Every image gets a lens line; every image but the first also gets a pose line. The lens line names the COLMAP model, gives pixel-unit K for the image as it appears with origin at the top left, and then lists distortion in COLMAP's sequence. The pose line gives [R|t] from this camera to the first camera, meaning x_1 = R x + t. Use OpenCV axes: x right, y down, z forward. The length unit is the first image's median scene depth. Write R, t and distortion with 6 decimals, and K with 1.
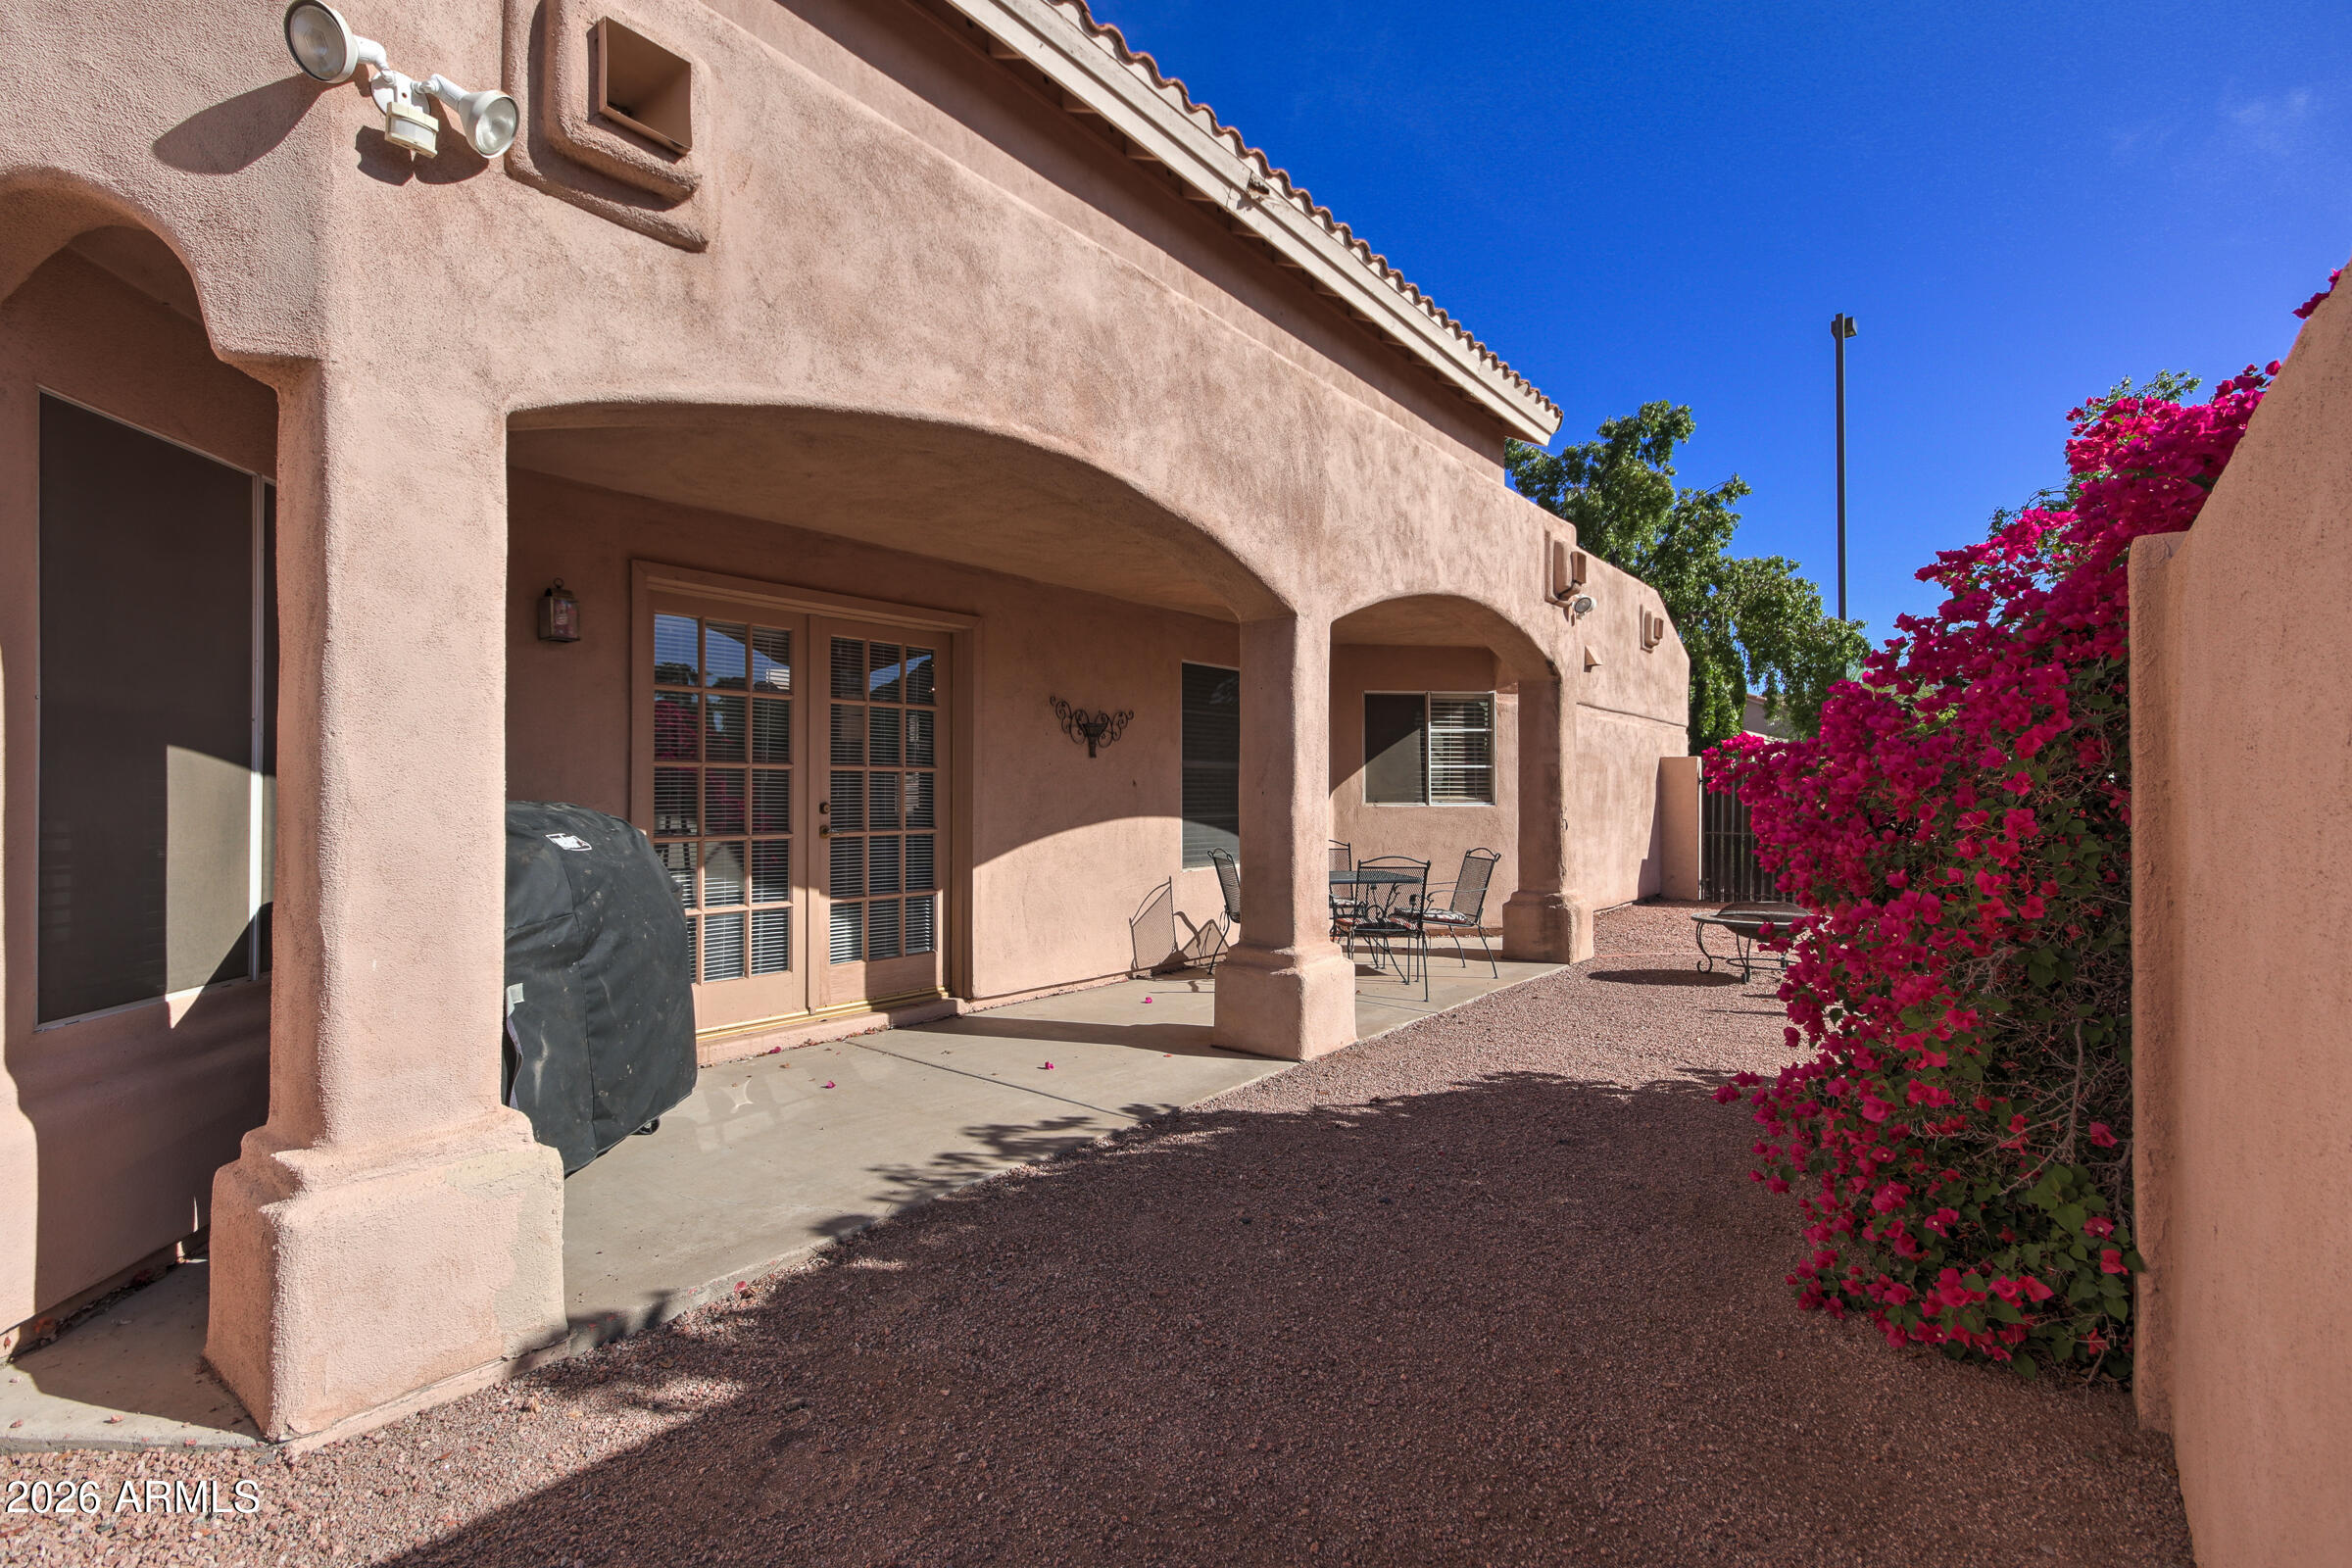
lens RADIAL K [[1084.5, 0, 1174.5], [0, 1084.5, 795.9], [0, 0, 1]] dist [0.018196, 0.000503]
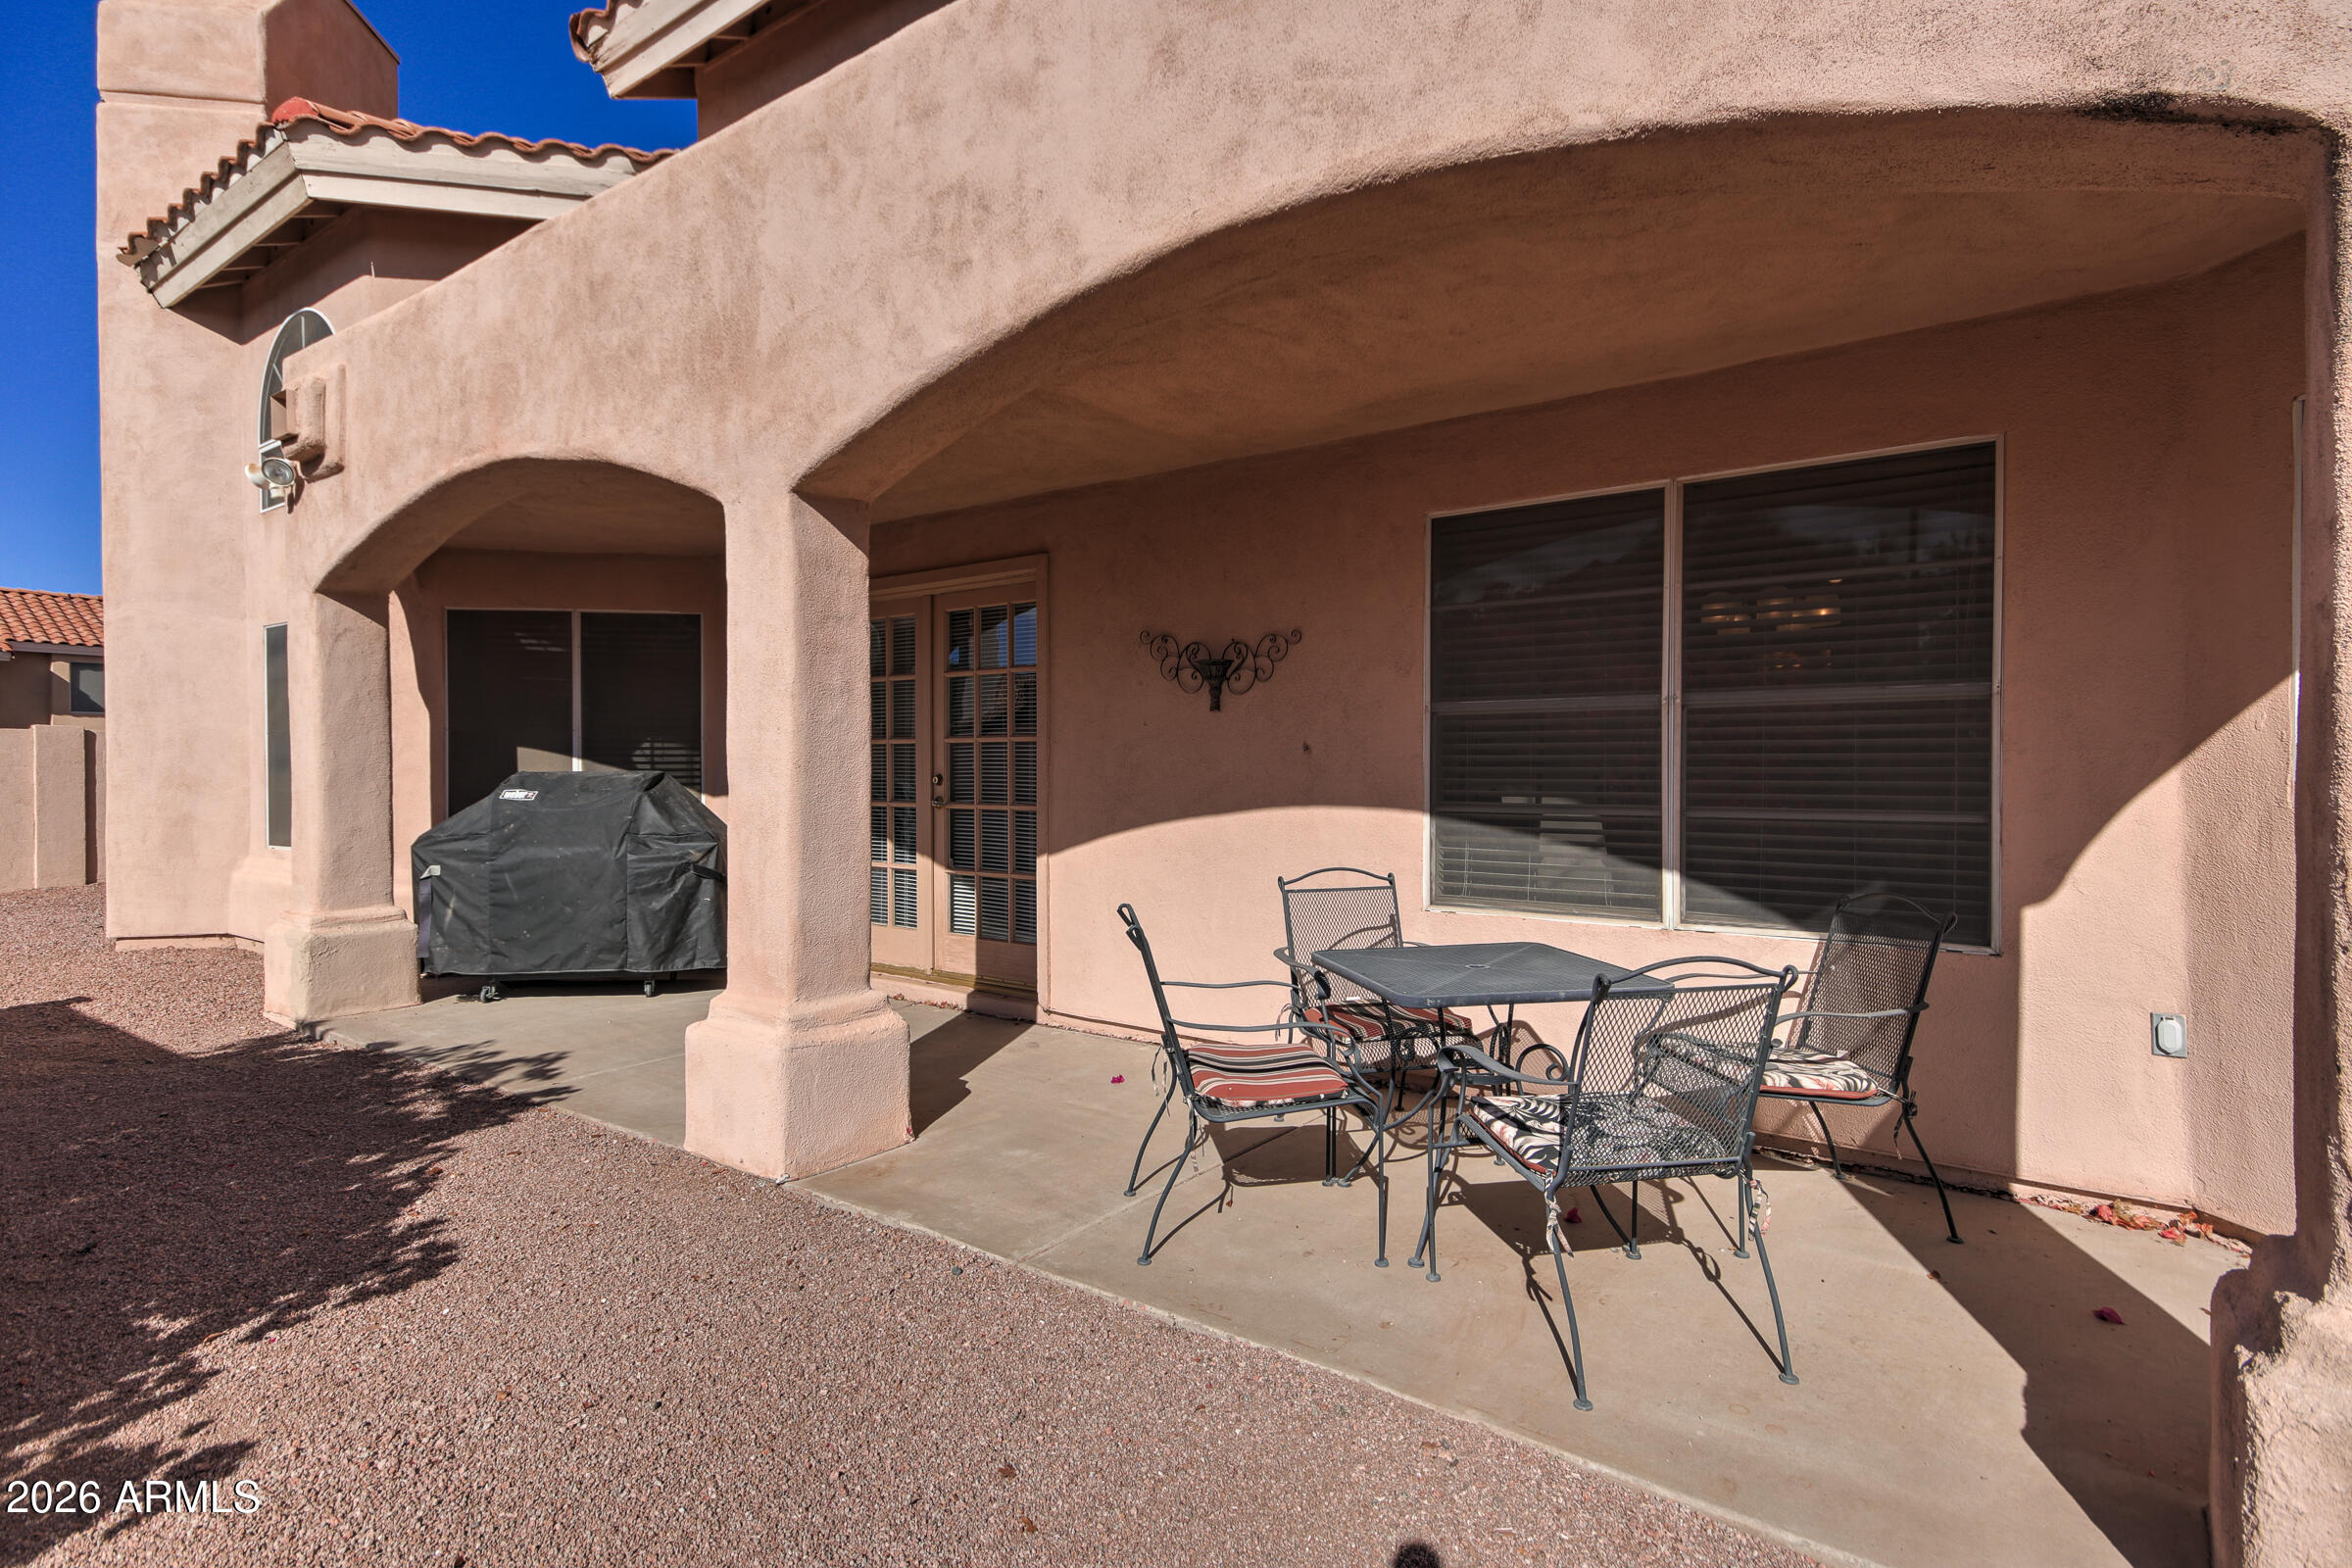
lens RADIAL K [[1195.8, 0, 1167.8], [0, 1195.8, 774.2], [0, 0, 1]] dist [0.013944, -0.003210]
pose [[0.020245, 0.010123, -0.999744, 0.549165], [0.001606, 0.999947, 0.010158, -0.003352], [0.999794, -0.001811, 0.020228, 0.798161]]
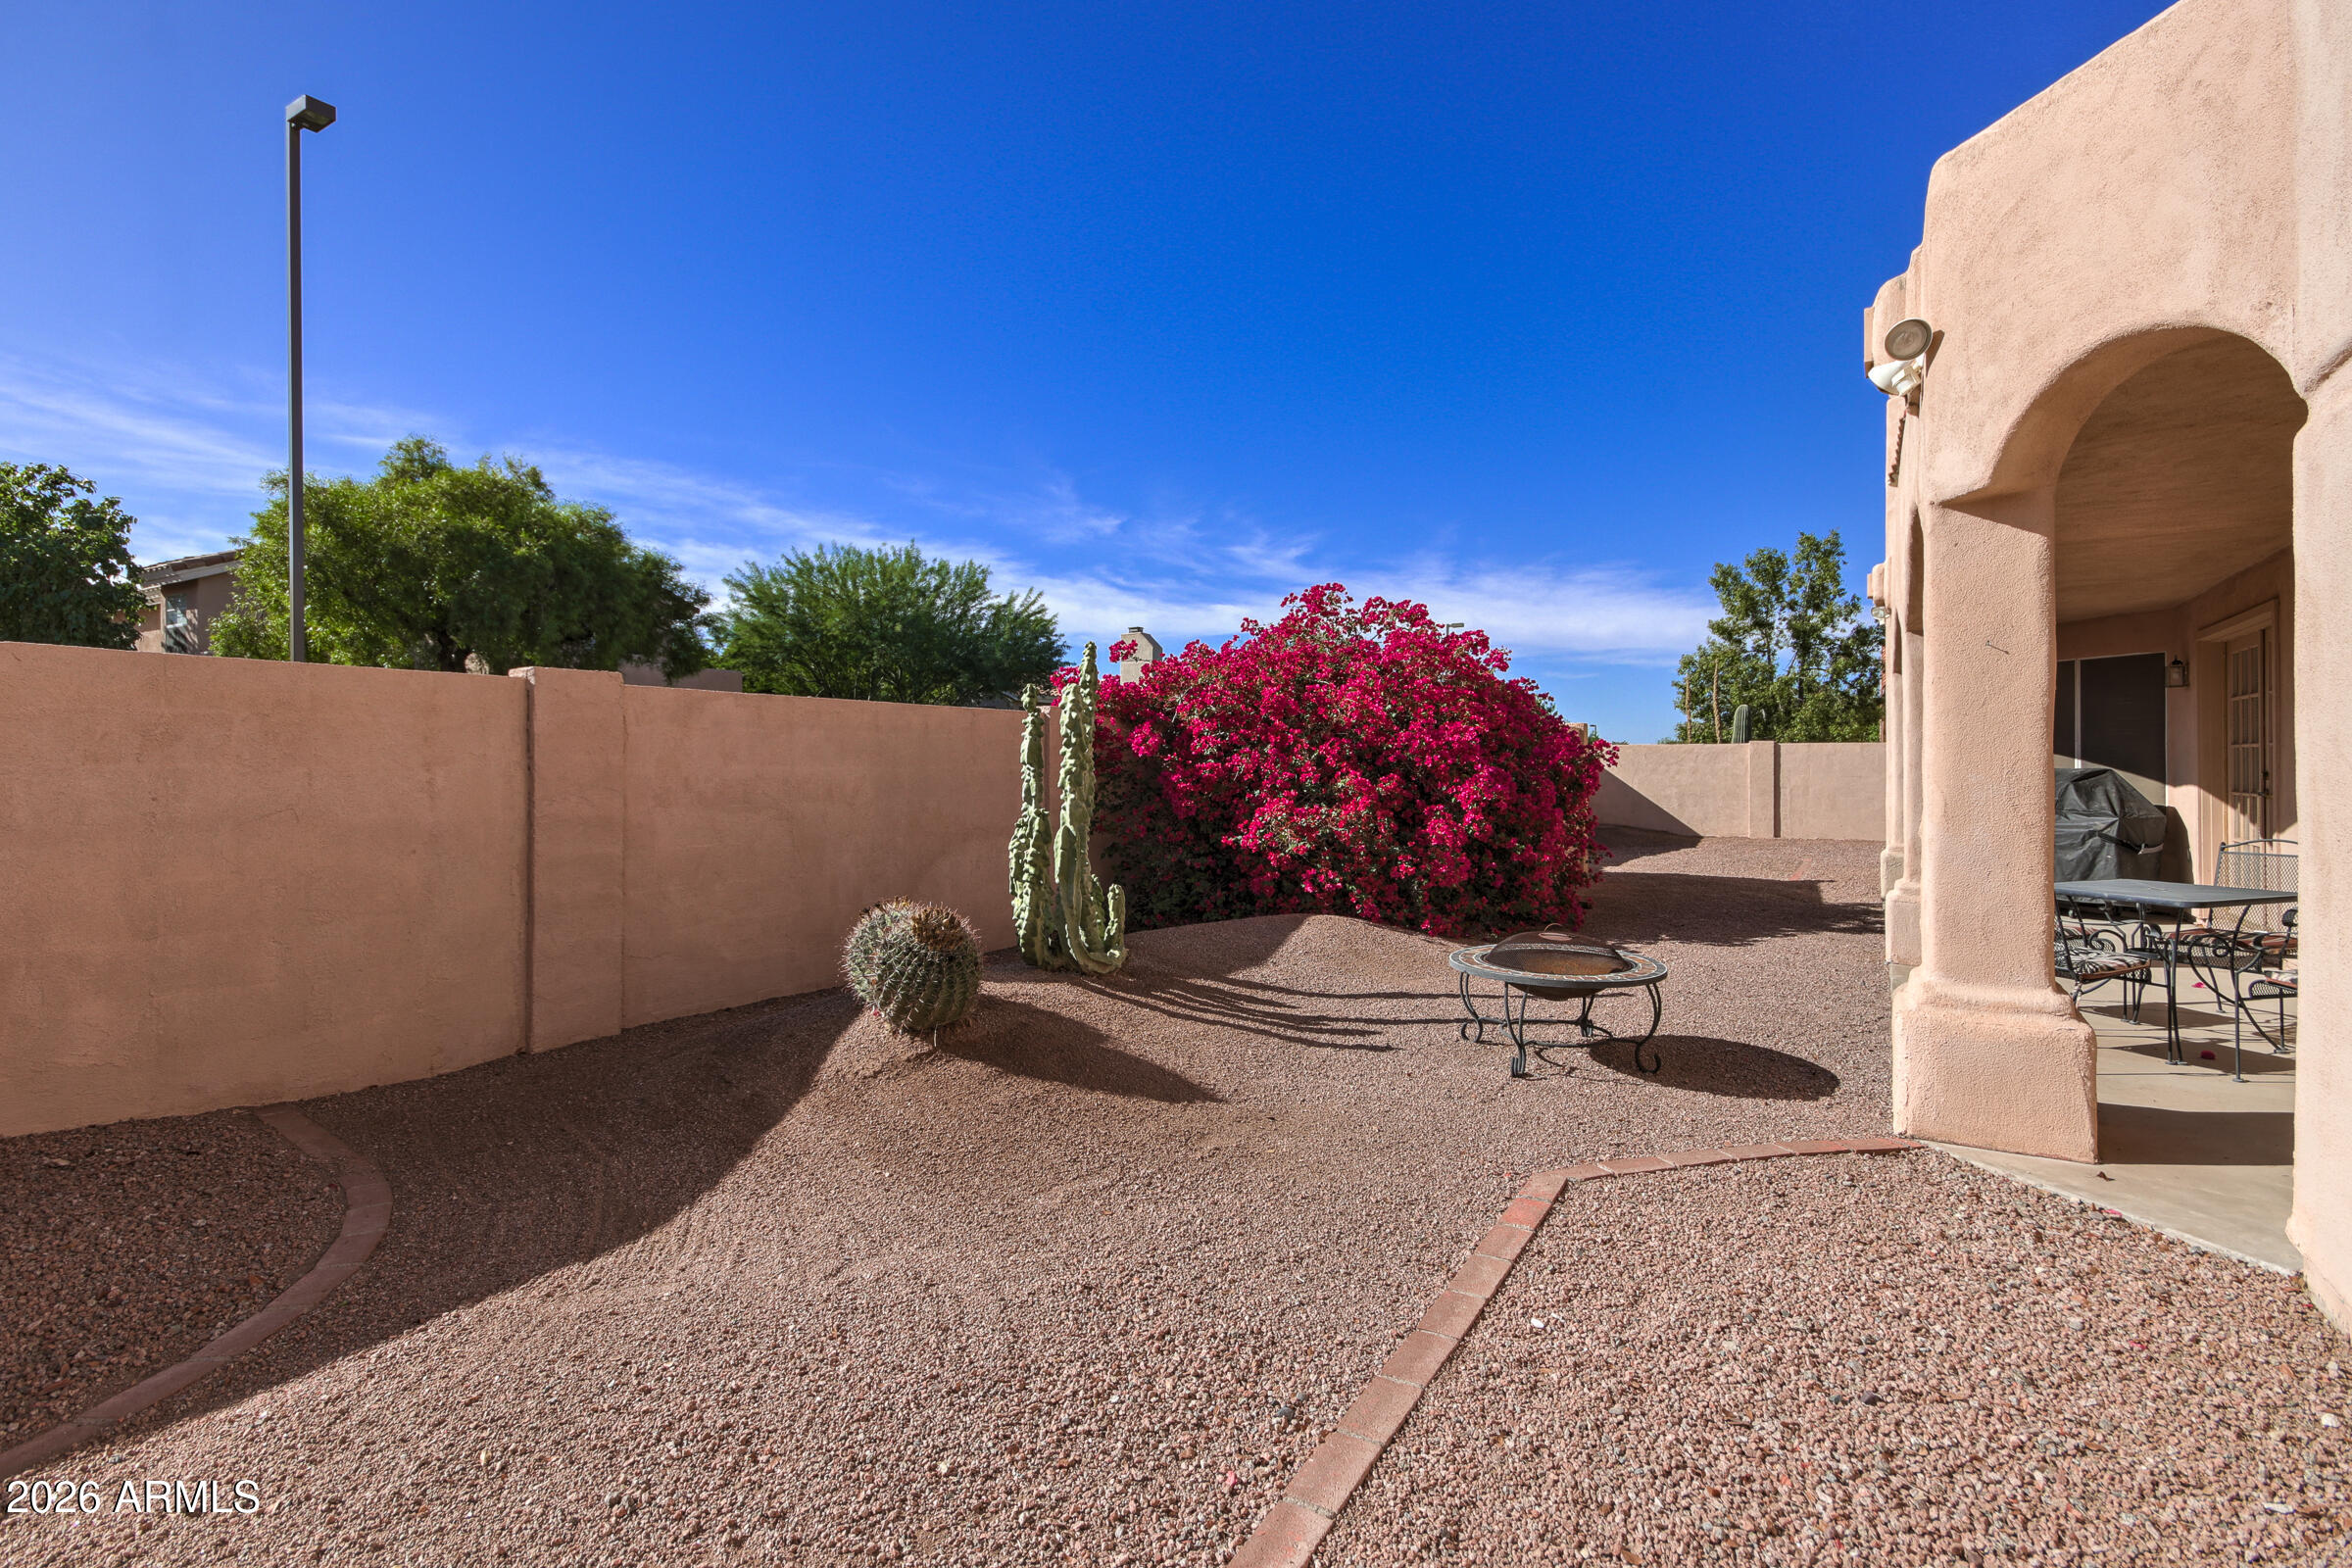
lens RADIAL K [[1134.4, 0, 1226.6], [0, 1134.4, 786.2], [0, 0, 1]] dist [-0.000040, 0.000439]
pose [[-0.990965, 0.007656, -0.133902, 0.733626], [0.005336, 0.999830, 0.017678, -0.004740], [0.134015, 0.016803, -0.990837, 1.464674]]
